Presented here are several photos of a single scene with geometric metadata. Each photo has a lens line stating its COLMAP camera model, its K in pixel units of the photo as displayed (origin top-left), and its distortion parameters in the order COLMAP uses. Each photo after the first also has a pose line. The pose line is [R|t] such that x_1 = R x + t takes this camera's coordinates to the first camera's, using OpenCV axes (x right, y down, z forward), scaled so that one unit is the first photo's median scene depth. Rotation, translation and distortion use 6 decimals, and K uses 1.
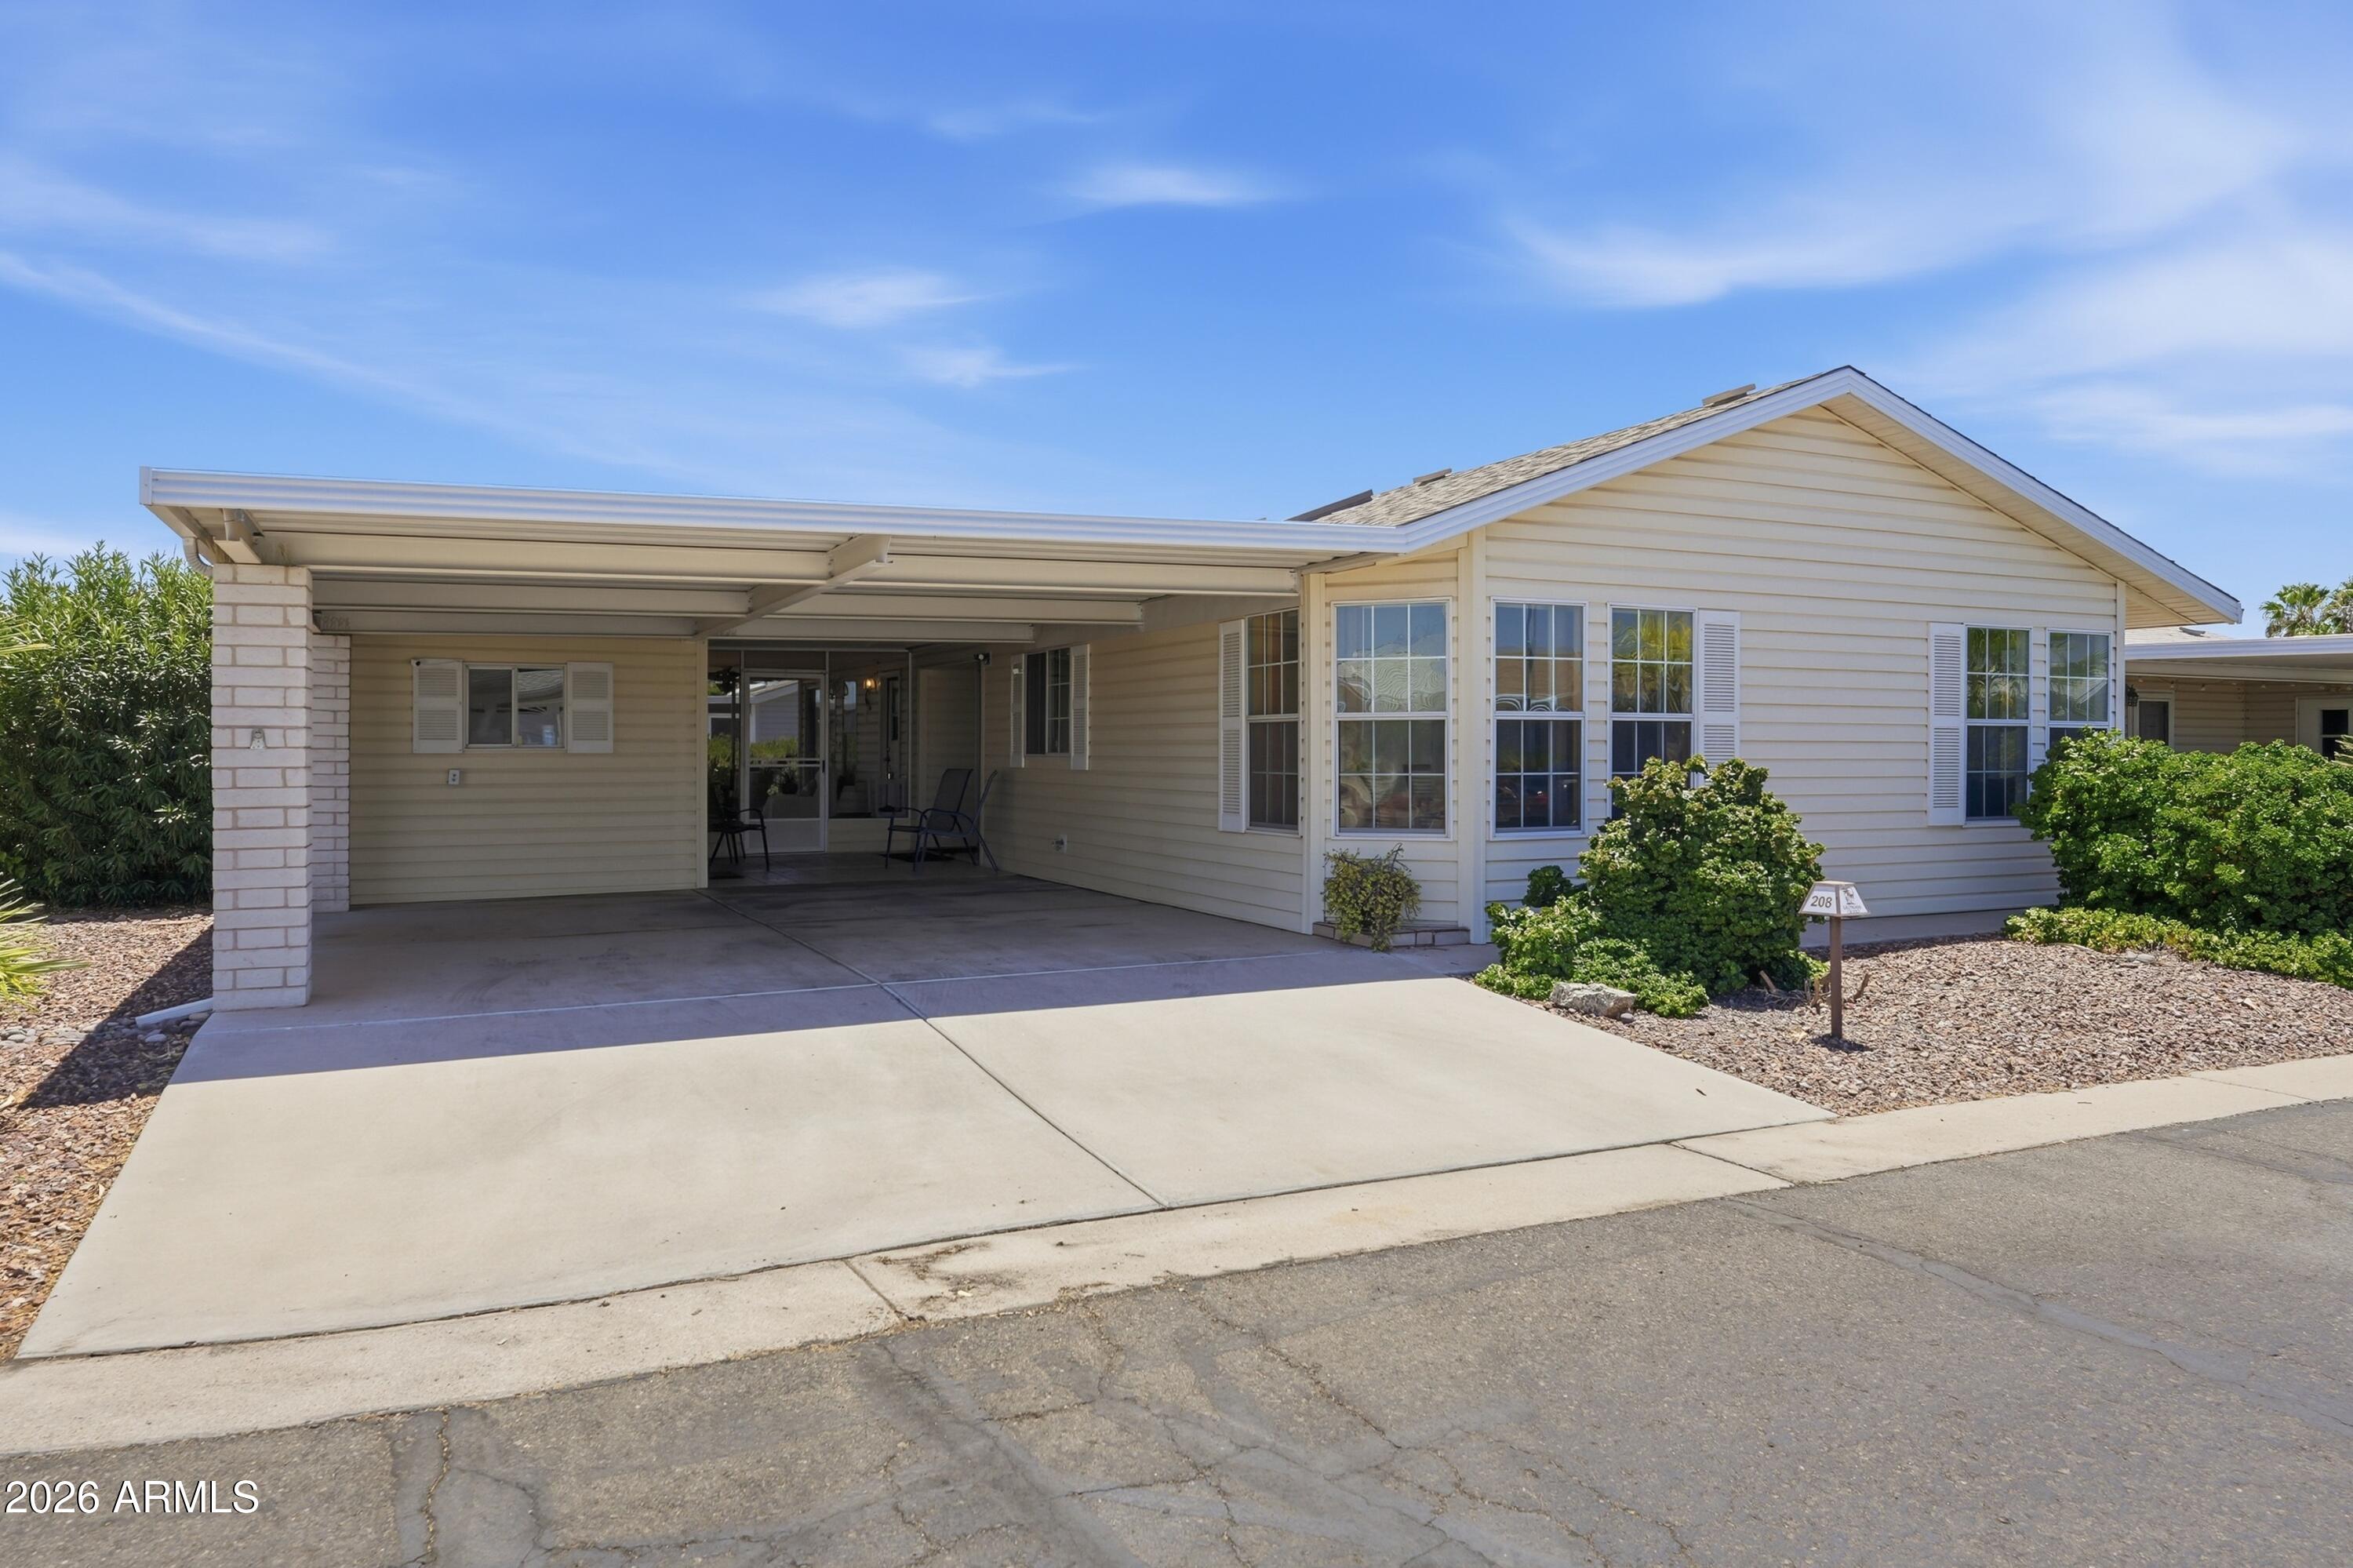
lens RADIAL K [[1562.3, 0, 1199.2], [0, 1562.3, 782.2], [0, 0, 1]] dist [-0.004916, -0.001718]
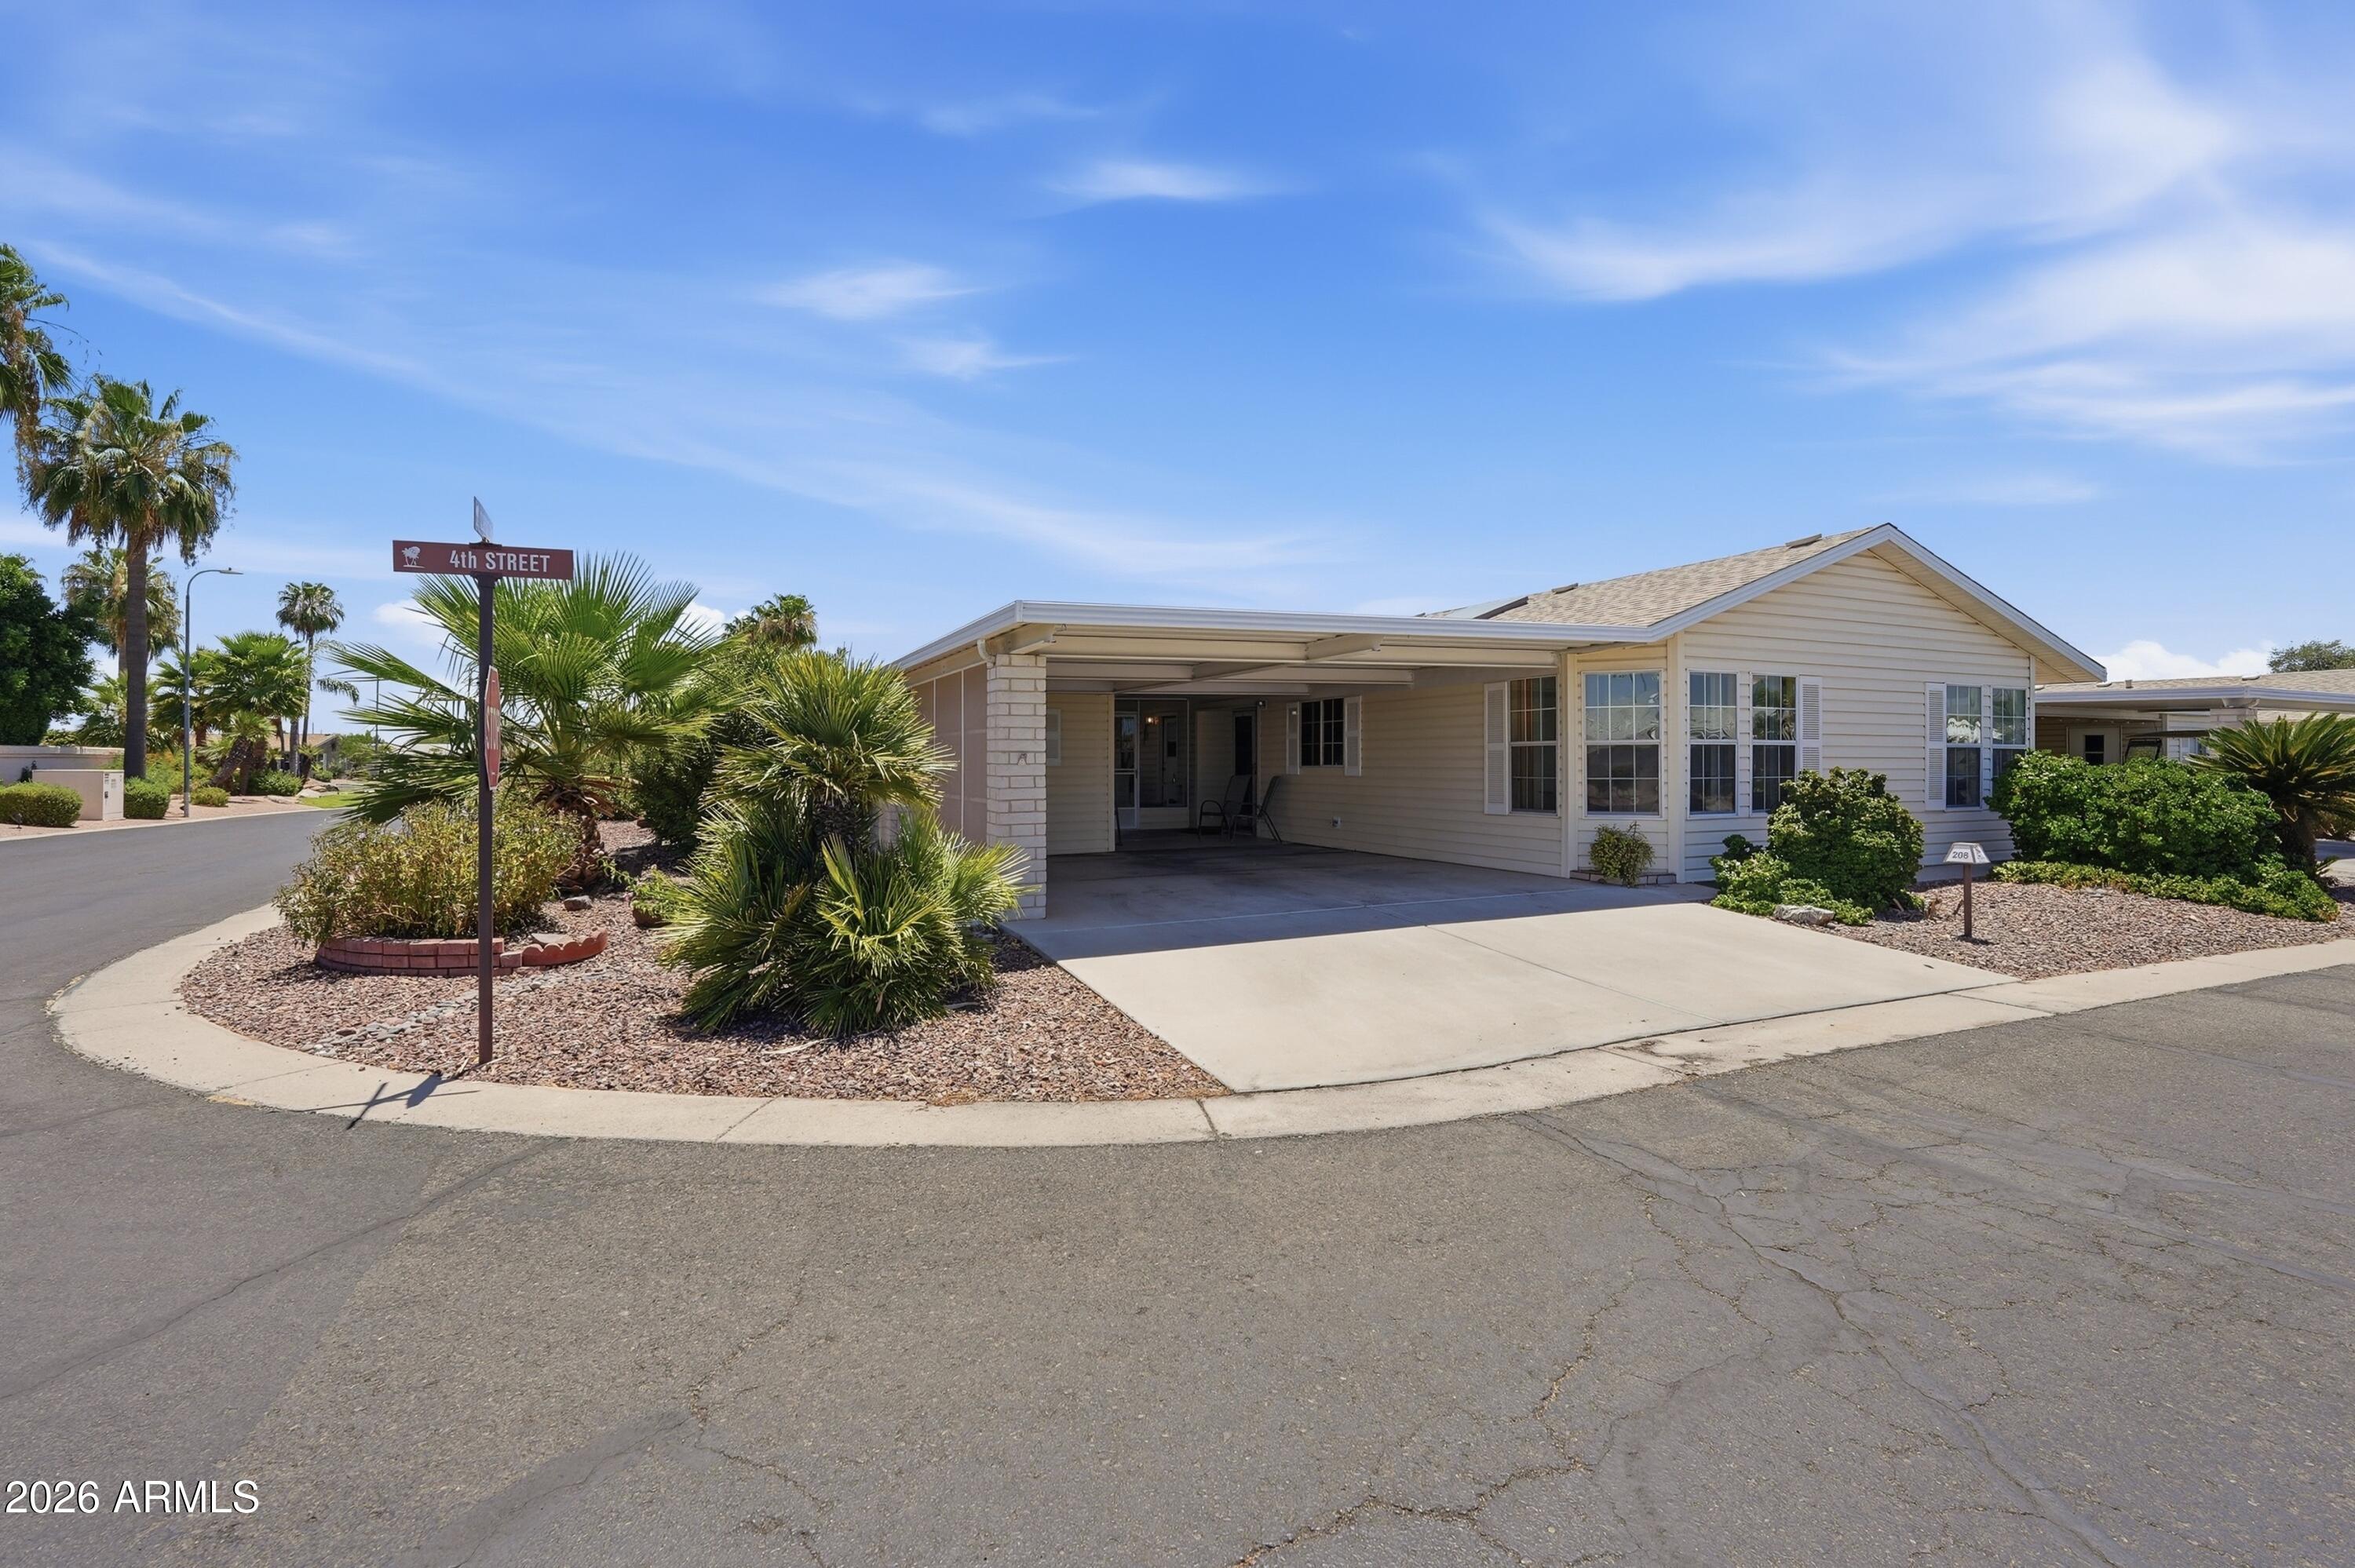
lens RADIAL K [[1073.4, 0, 1181.9], [0, 1073.4, 787.7], [0, 0, 1]] dist [-0.001852, 0.000396]
pose [[0.999962, -0.001398, -0.008625, -0.320595], [0.001427, 0.999993, 0.003386, -0.000172], [0.008620, -0.003398, 0.999957, -0.113201]]
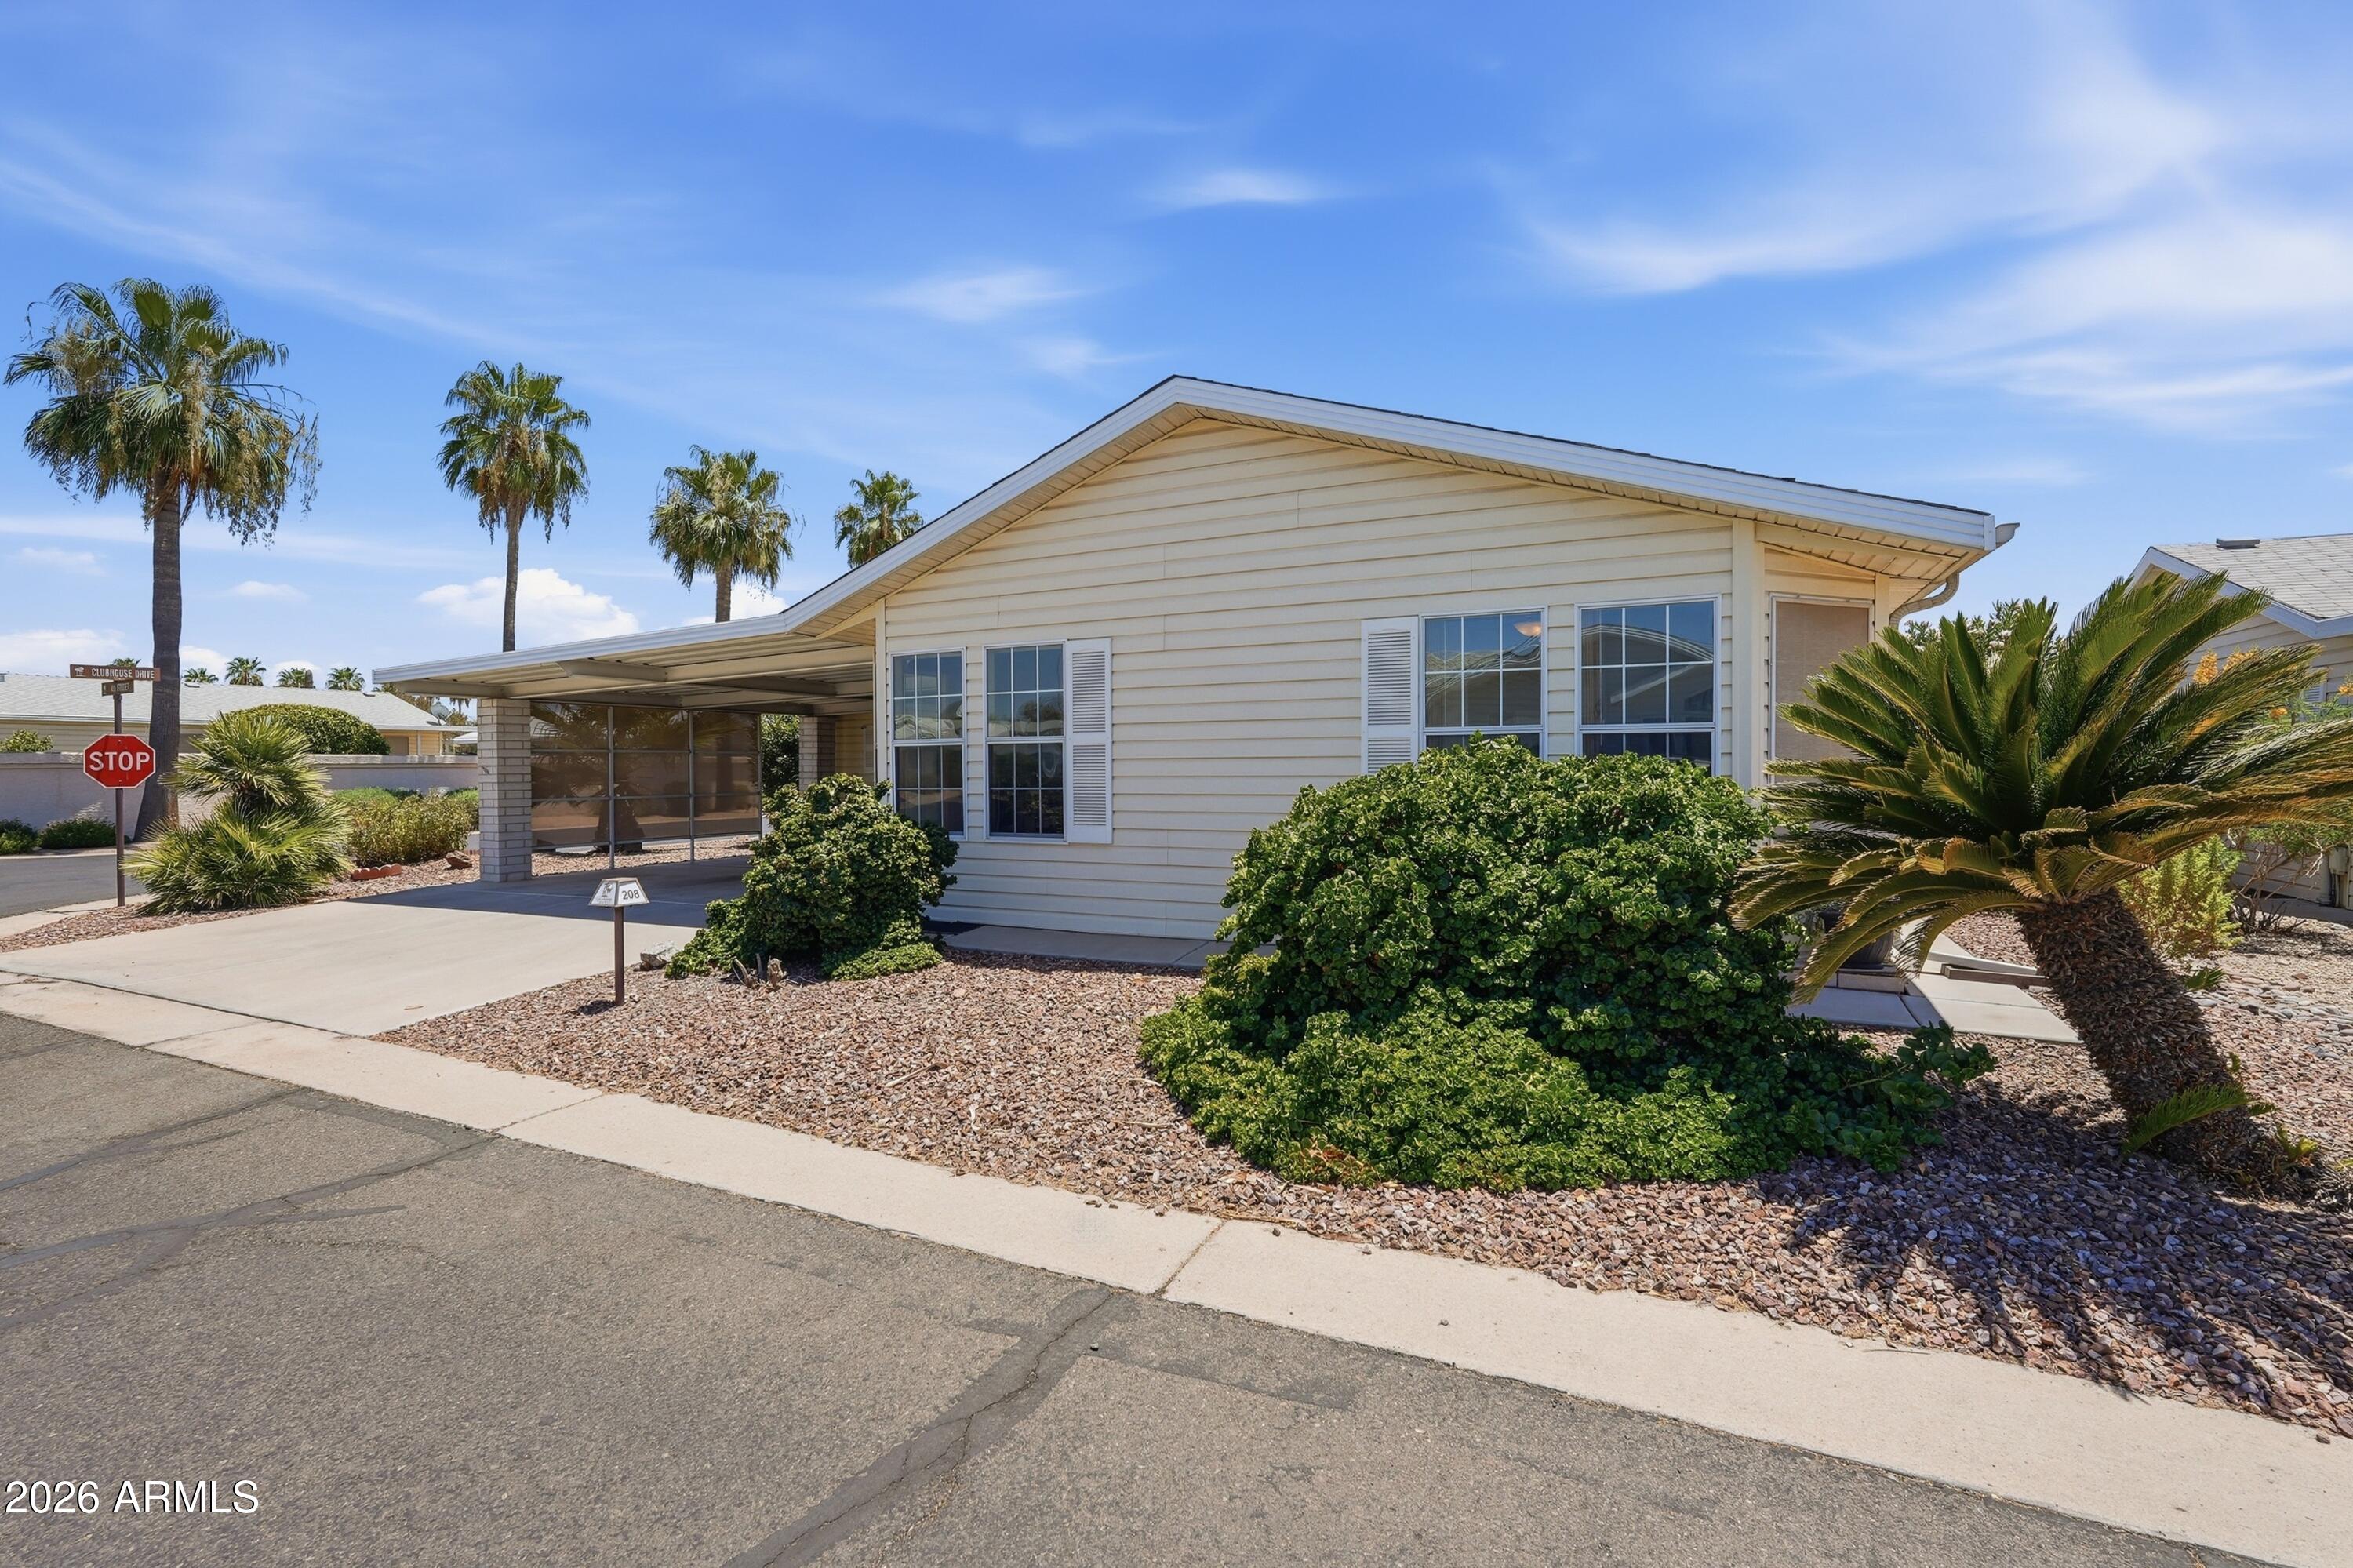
lens RADIAL K [[1084.0, 0, 1152.5], [0, 1084.0, 773.9], [0, 0, 1]] dist [-0.000896, 0.000880]
pose [[0.605451, 0.002885, -0.795877, 1.013415], [-0.000502, 0.999995, 0.003243, -0.020063], [0.795882, -0.001564, 0.605449, 0.612784]]
